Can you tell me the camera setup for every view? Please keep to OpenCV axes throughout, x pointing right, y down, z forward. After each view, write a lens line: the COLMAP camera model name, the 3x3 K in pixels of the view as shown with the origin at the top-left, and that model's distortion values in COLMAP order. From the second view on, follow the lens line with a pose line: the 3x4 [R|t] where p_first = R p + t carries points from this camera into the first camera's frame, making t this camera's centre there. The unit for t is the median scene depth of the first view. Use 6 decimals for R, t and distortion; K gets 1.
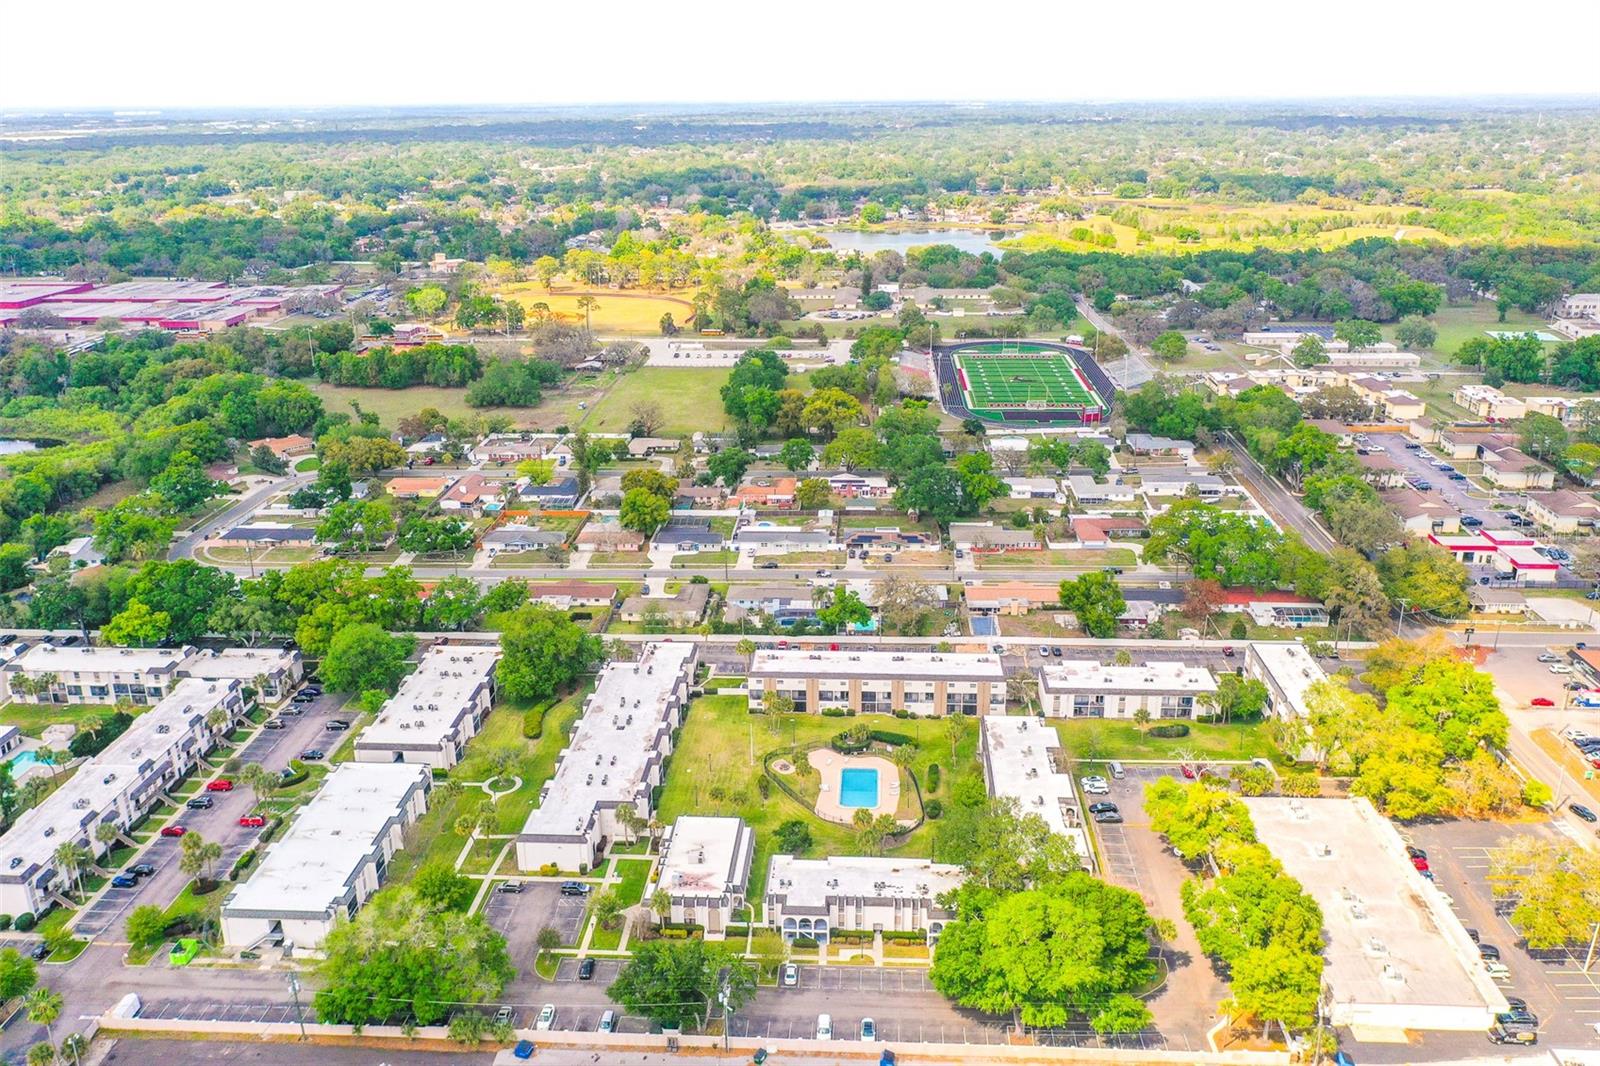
lens RADIAL K [[1257.9, 0, 800.0], [0, 1257.9, 533.0], [0, 0, 1]] dist [0.003123, -0.000802]
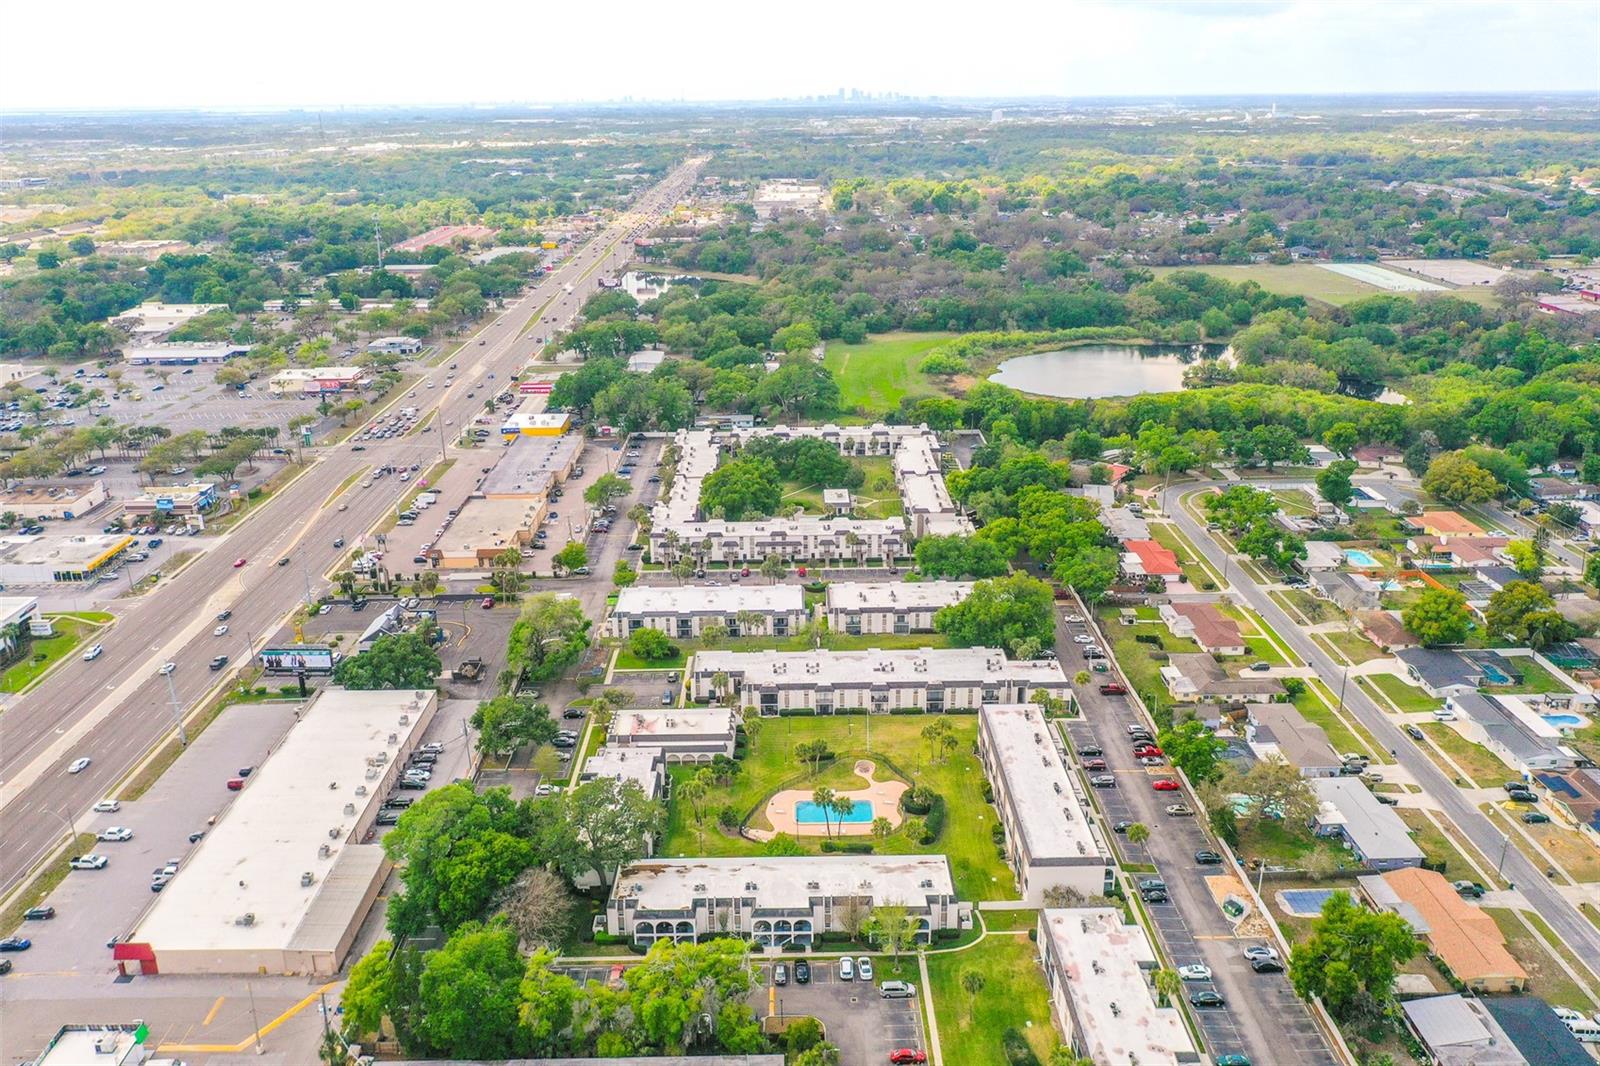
lens RADIAL K [[1257.9, 0, 800.0], [0, 1257.9, 533.0], [0, 0, 1]] dist [0.003123, -0.000802]
pose [[0.068558, 0.337216, -0.938928, 0.773135], [-0.318760, 0.899214, 0.299678, -0.237466], [0.945353, 0.278747, 0.169139, 0.658642]]
